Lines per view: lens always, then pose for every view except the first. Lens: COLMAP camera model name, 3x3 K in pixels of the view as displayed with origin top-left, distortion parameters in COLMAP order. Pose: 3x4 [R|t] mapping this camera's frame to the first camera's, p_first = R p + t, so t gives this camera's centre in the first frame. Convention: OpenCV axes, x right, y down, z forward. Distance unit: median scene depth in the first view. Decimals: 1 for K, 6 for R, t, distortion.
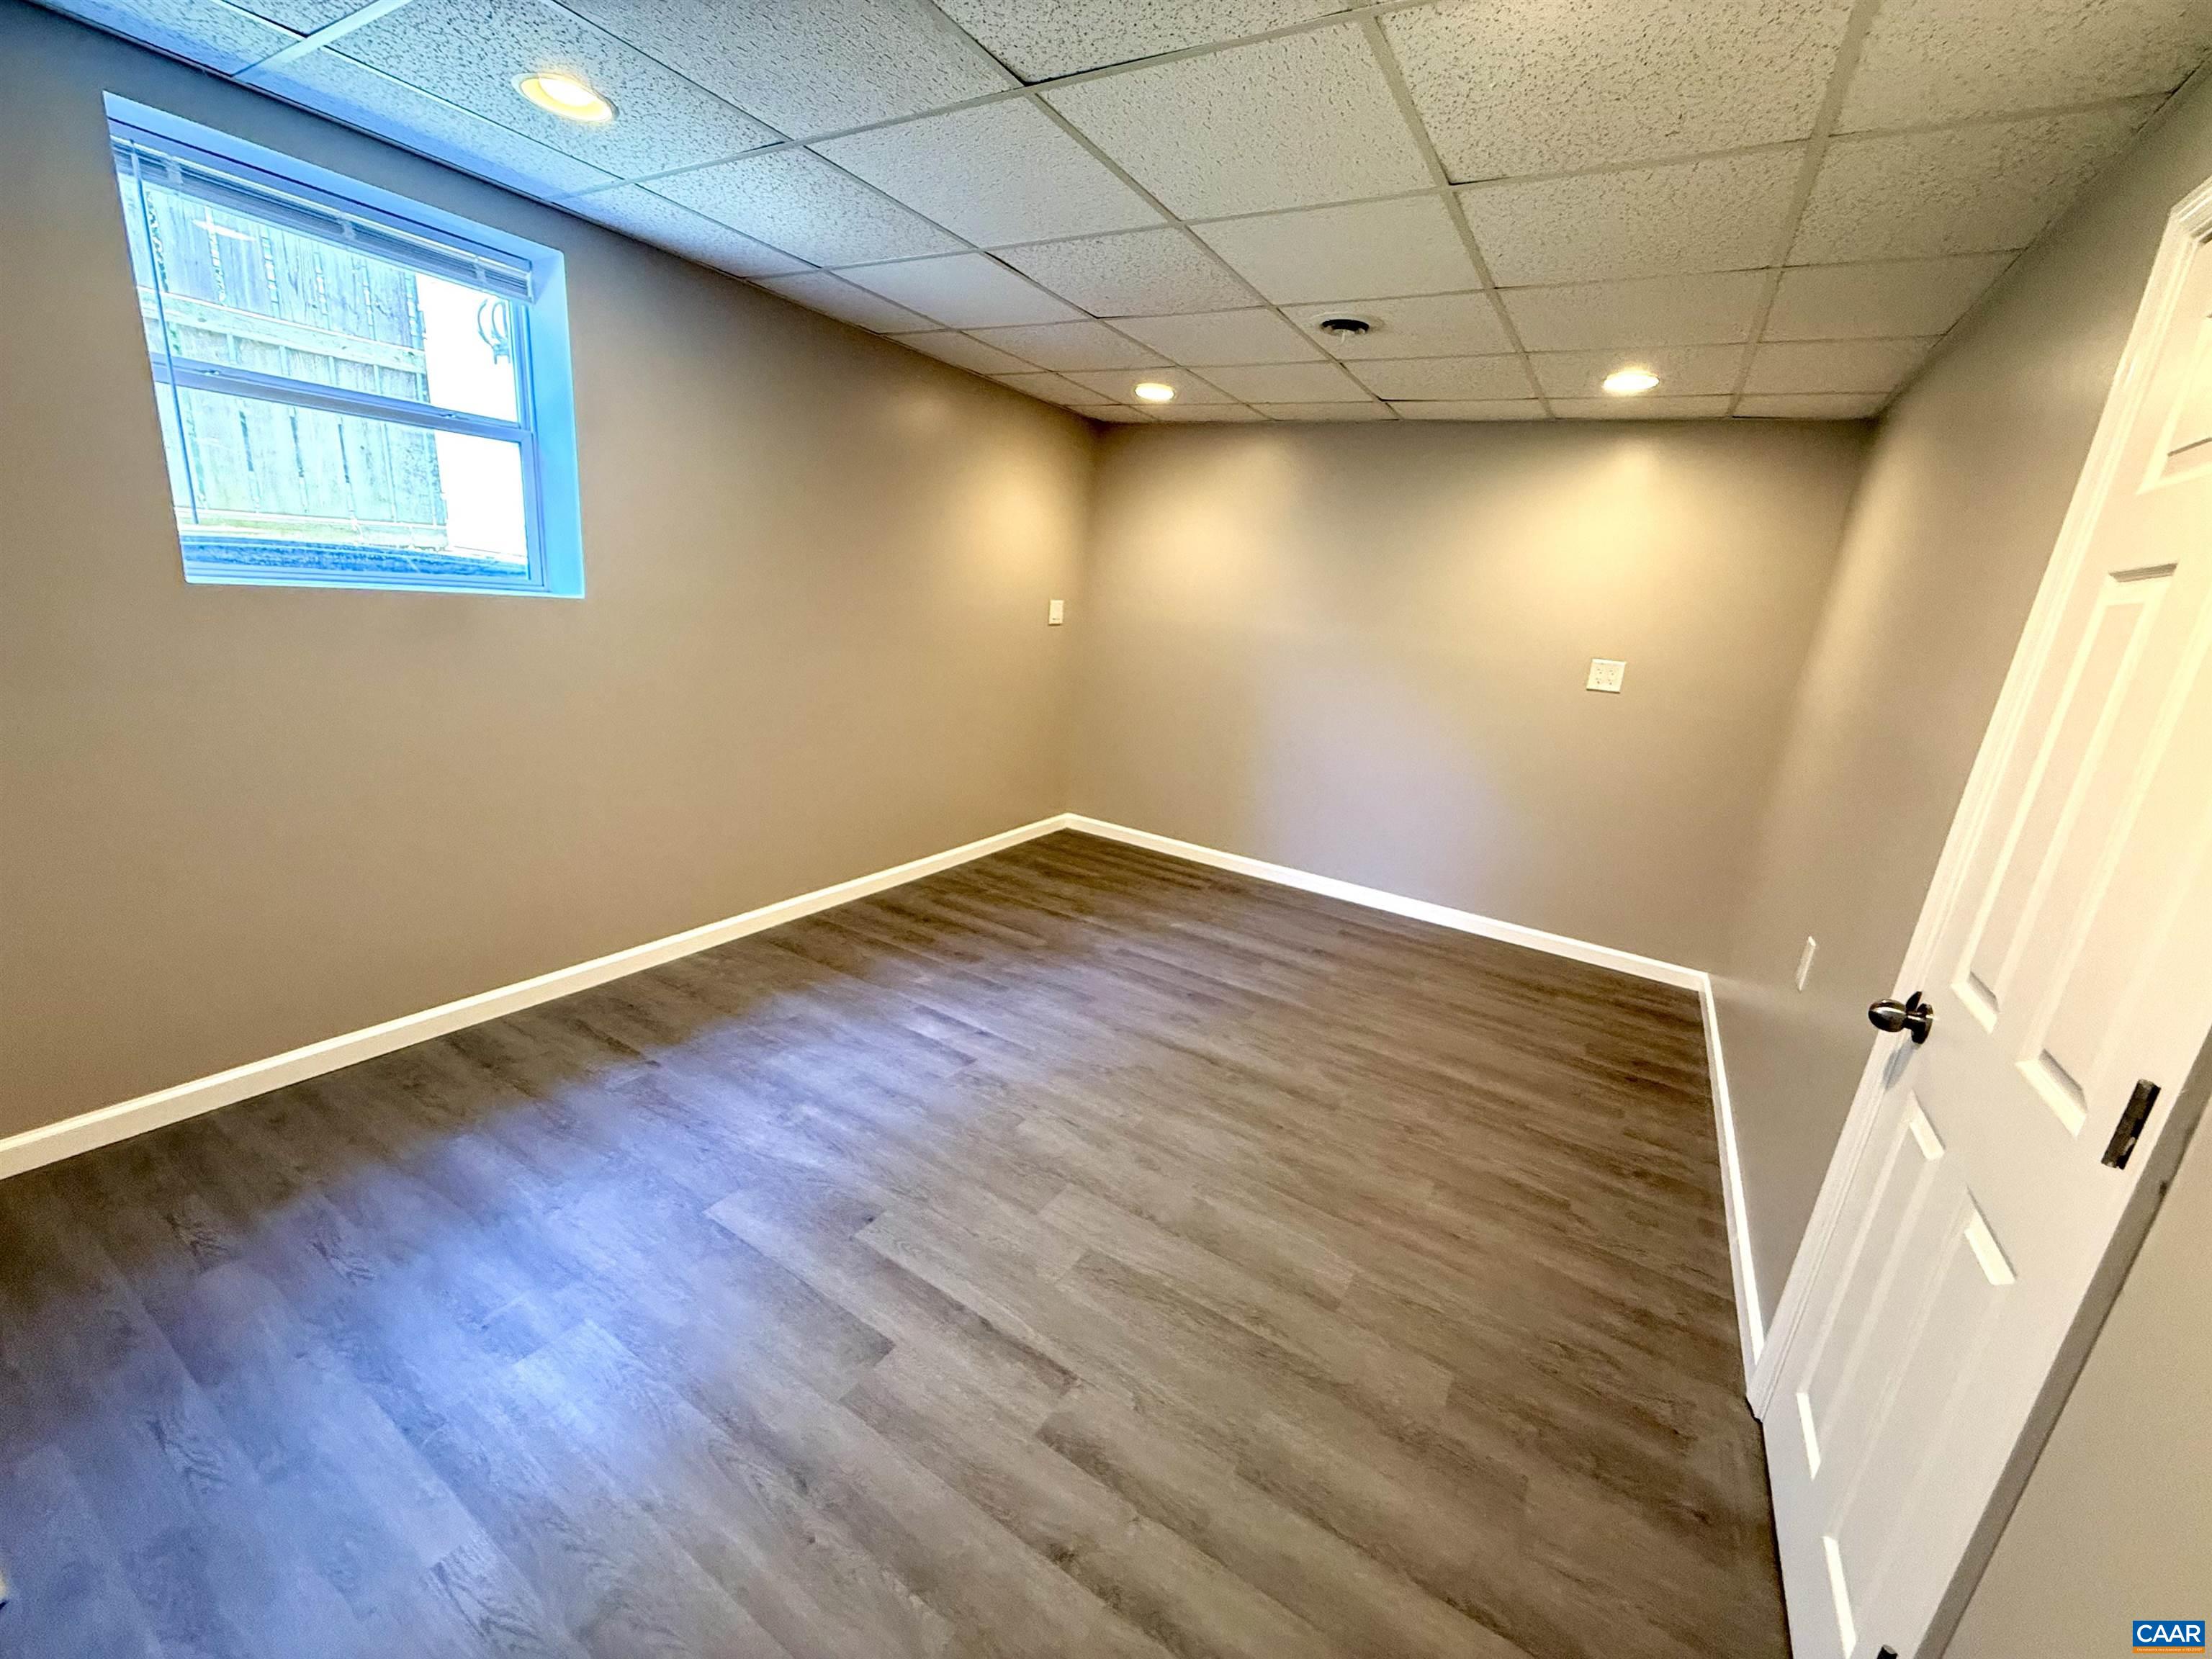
lens RADIAL K [[882.1, 0, 1113.9], [0, 882.1, 830.5], [0, 0, 1]] dist [-0.000412, 0.001322]
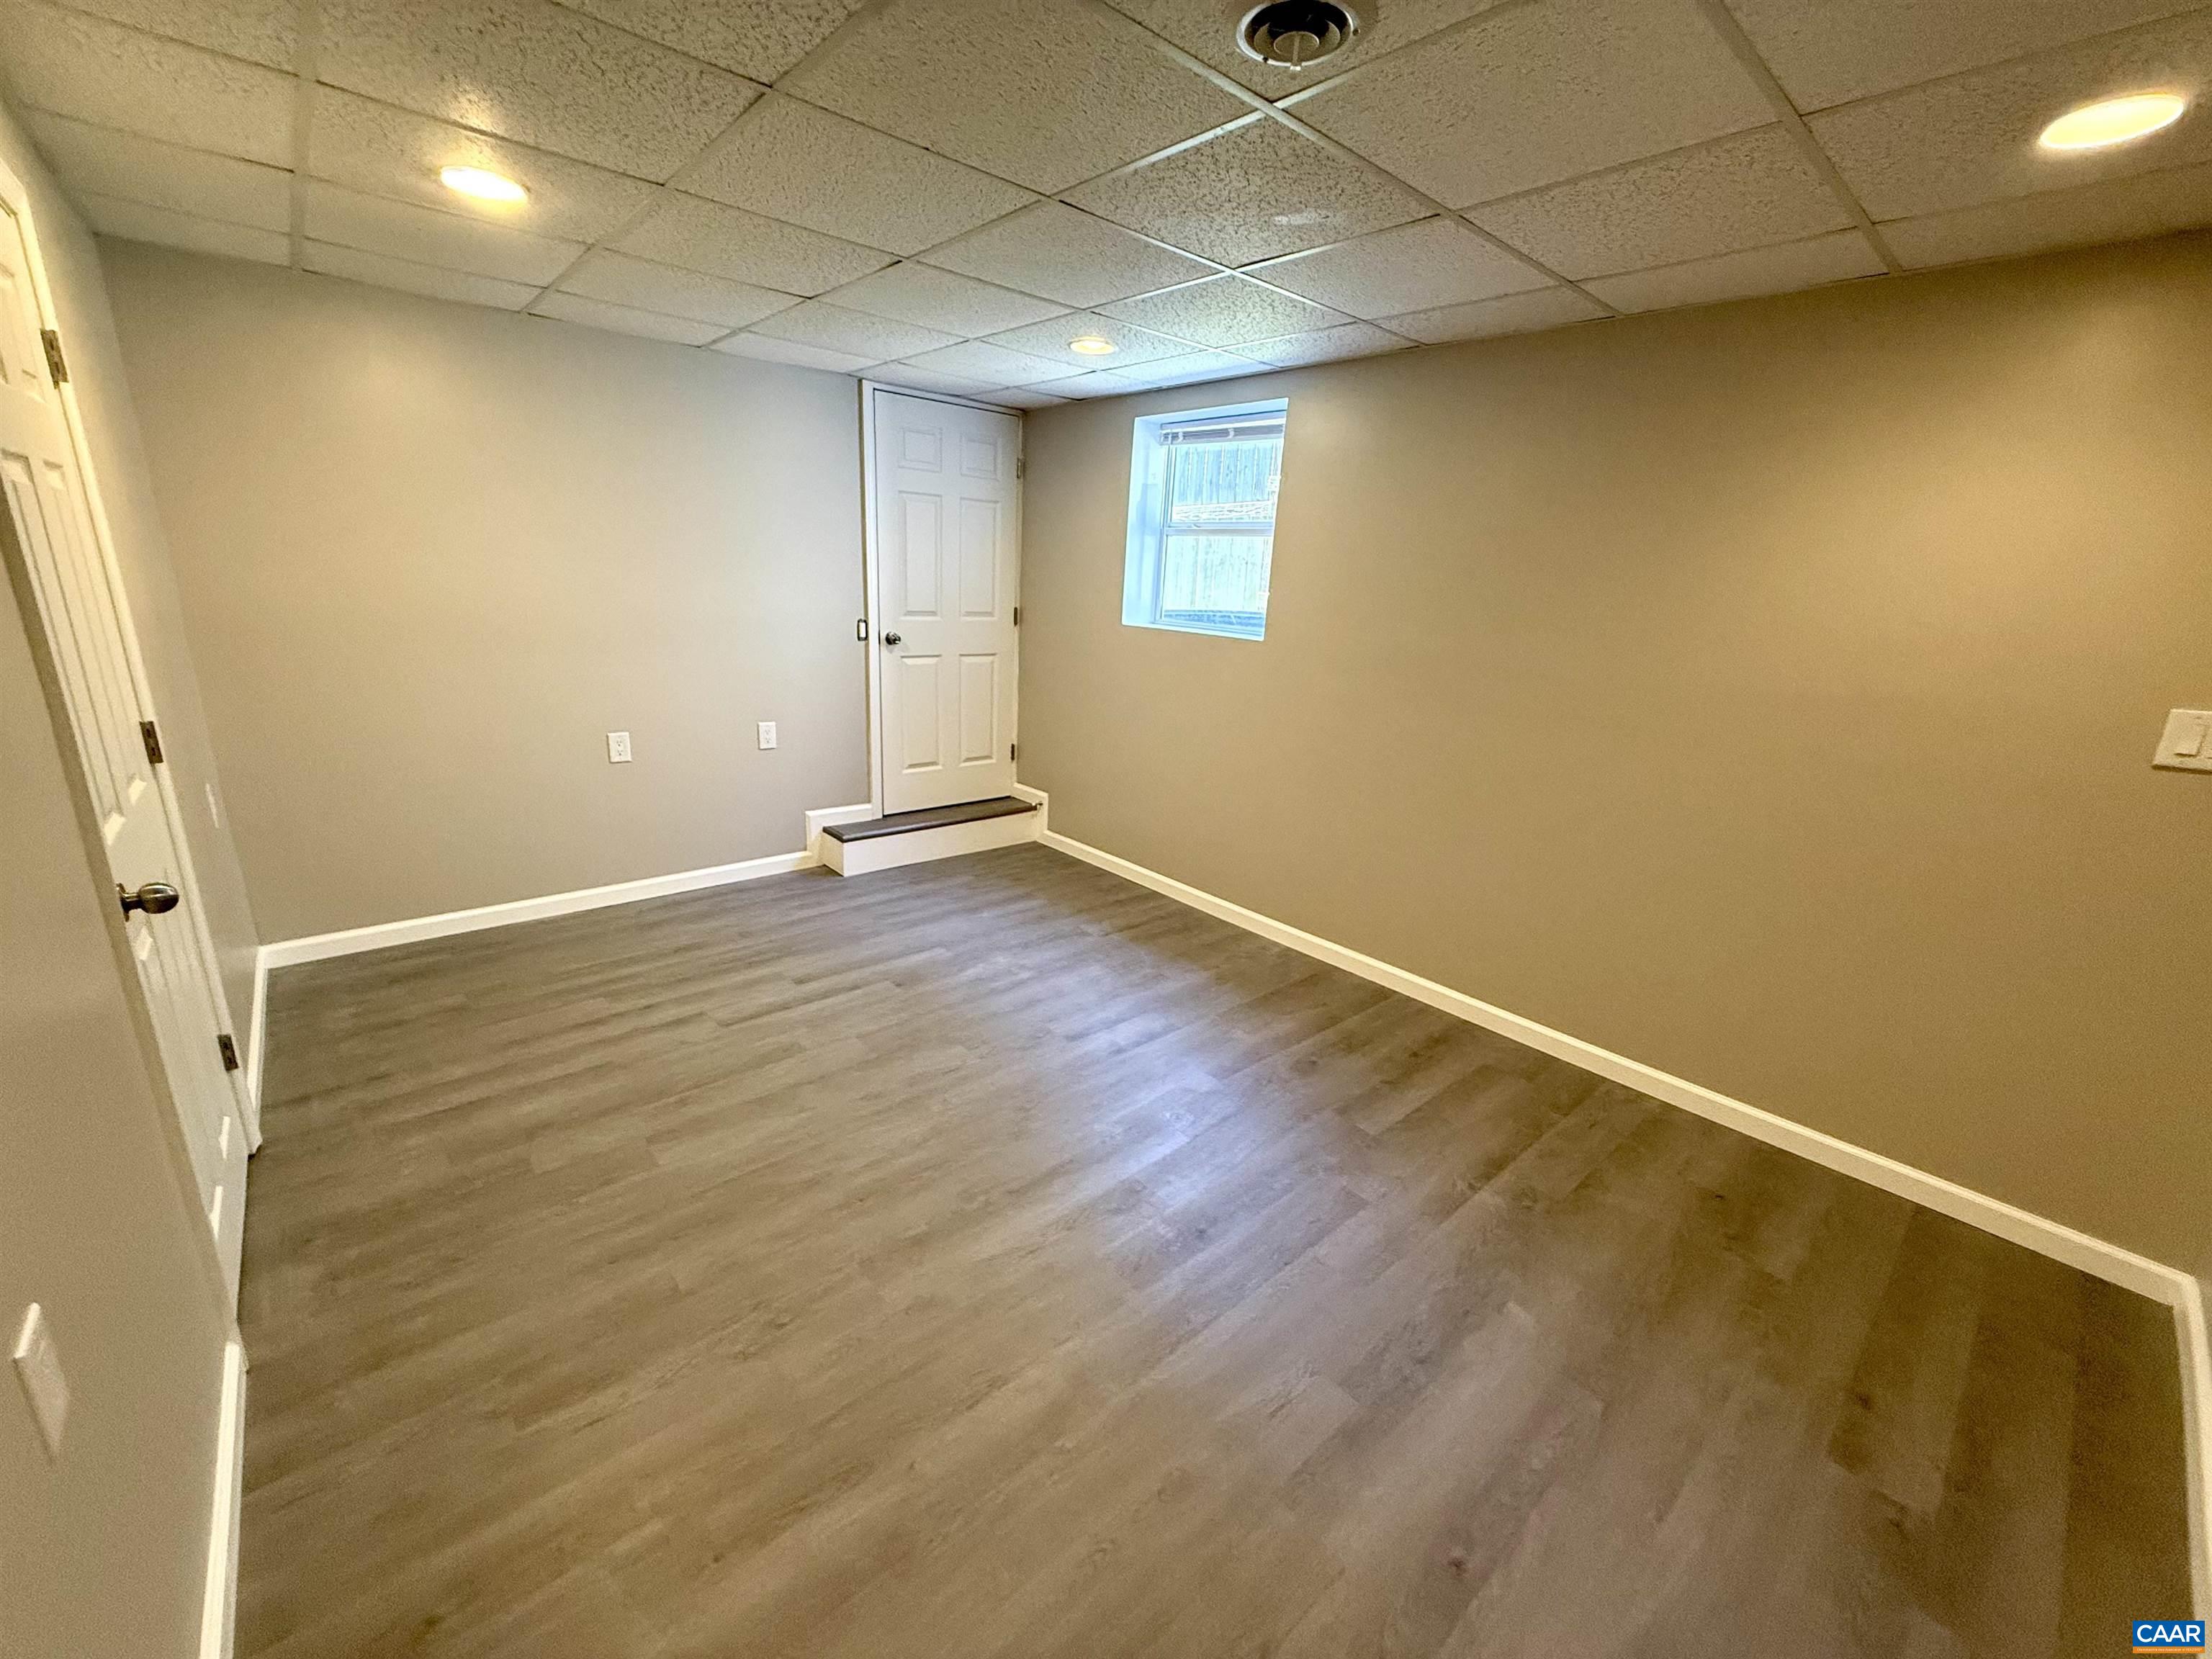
lens RADIAL K [[882.1, 0, 1091.1], [0, 882.1, 829.3], [0, 0, 1]] dist [-0.000412, 0.001322]
pose [[-0.304803, 0.159564, -0.938954, 0.861519], [-0.332900, 0.905833, 0.262002, -0.282275], [0.892341, 0.392436, -0.222981, 1.245439]]
